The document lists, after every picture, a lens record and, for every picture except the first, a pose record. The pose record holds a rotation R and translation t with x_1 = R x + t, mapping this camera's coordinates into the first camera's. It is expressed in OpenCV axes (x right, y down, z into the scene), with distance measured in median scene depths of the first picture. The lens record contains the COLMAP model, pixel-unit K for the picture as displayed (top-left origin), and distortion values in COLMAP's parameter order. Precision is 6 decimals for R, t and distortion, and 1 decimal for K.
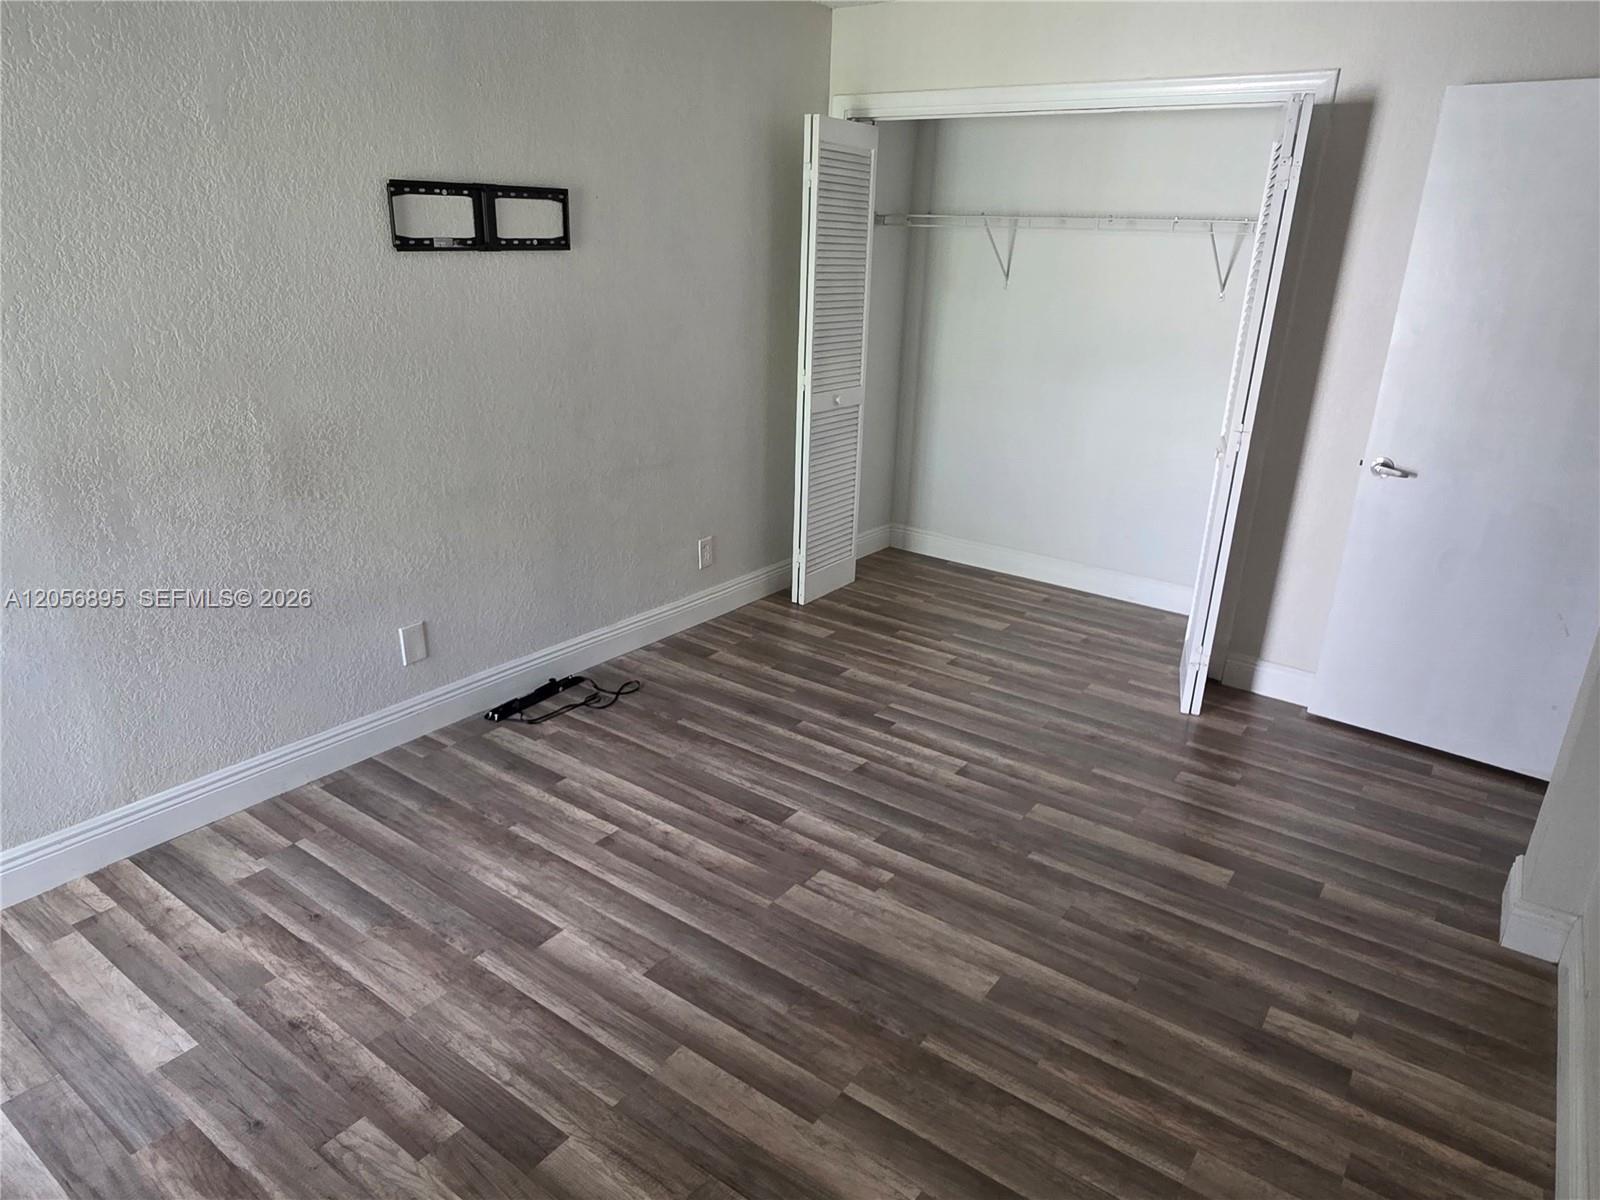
lens RADIAL K [[1013.2, 0, 808.5], [0, 1013.2, 600.0], [0, 0, 1]] dist [0.000127, -0.001006]
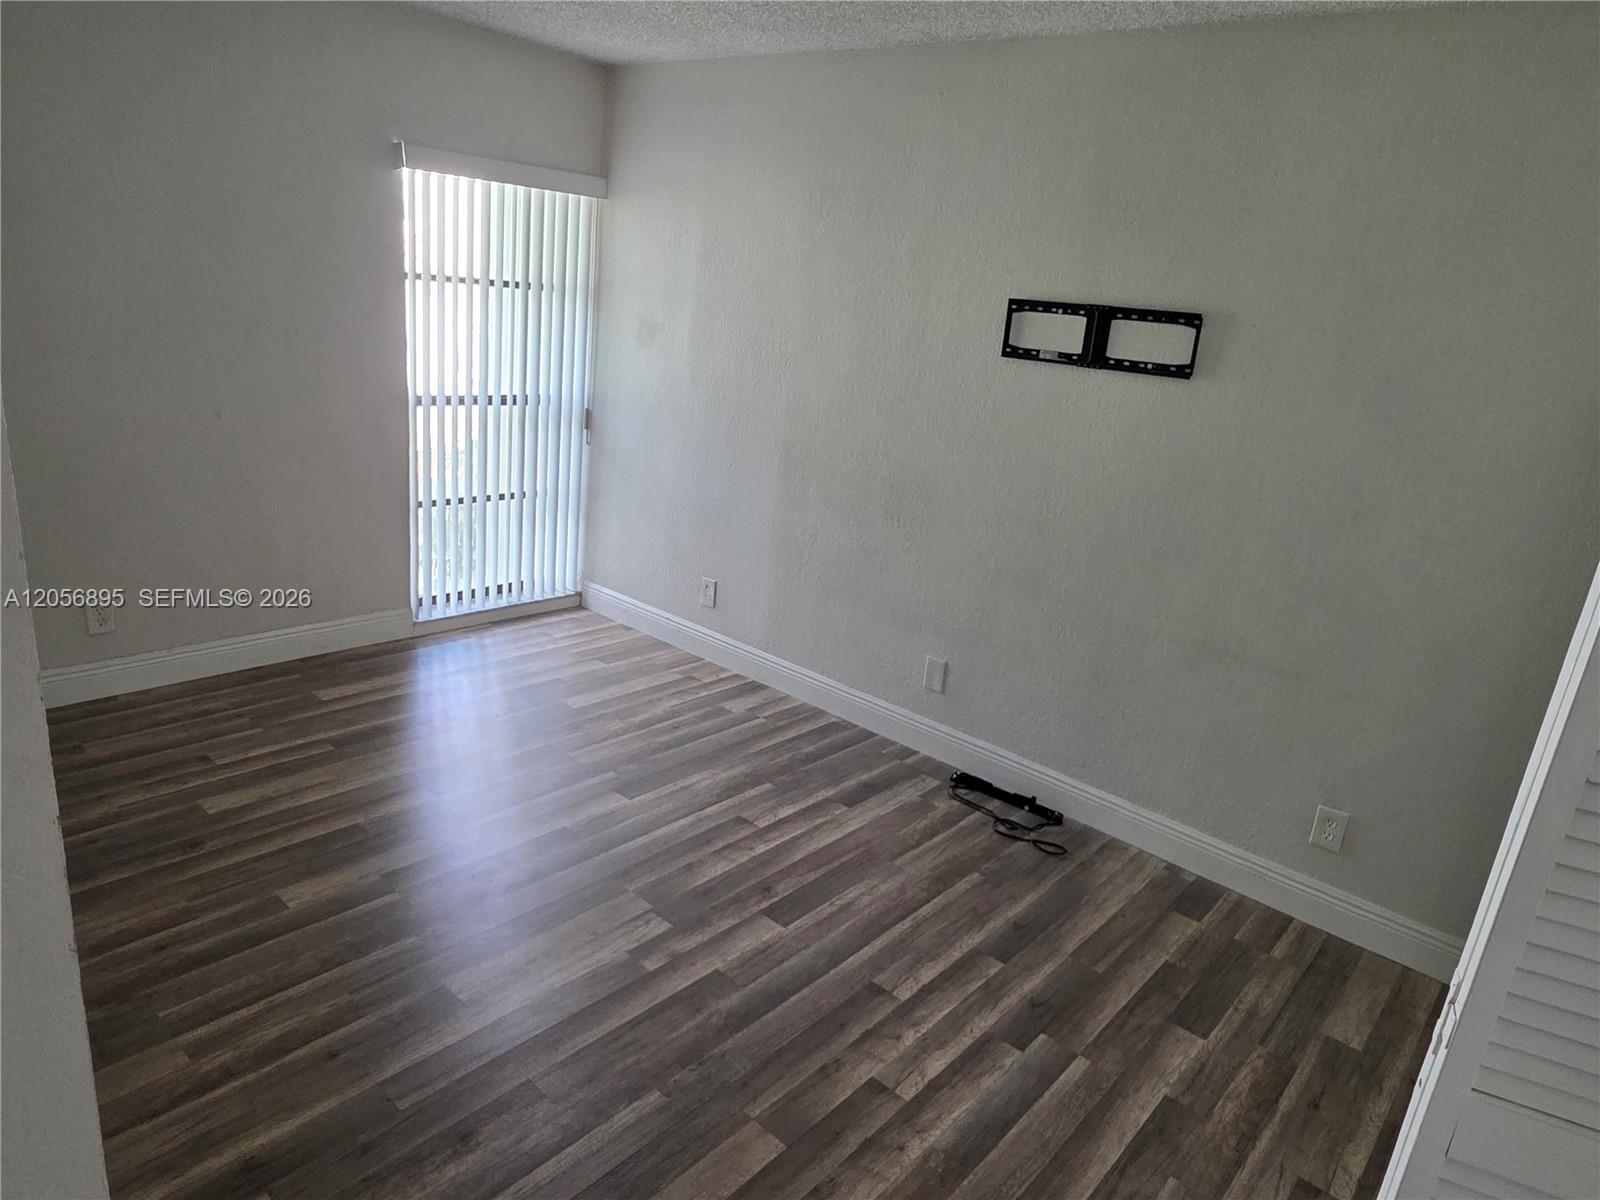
lens RADIAL K [[1013.2, 0, 807.5], [0, 1013.2, 602.7], [0, 0, 1]] dist [0.000127, -0.001006]
pose [[-0.088013, 0.252263, -0.963648, 0.768322], [-0.434623, 0.860737, 0.265018, -0.288395], [0.896302, 0.442148, 0.033883, 0.816896]]
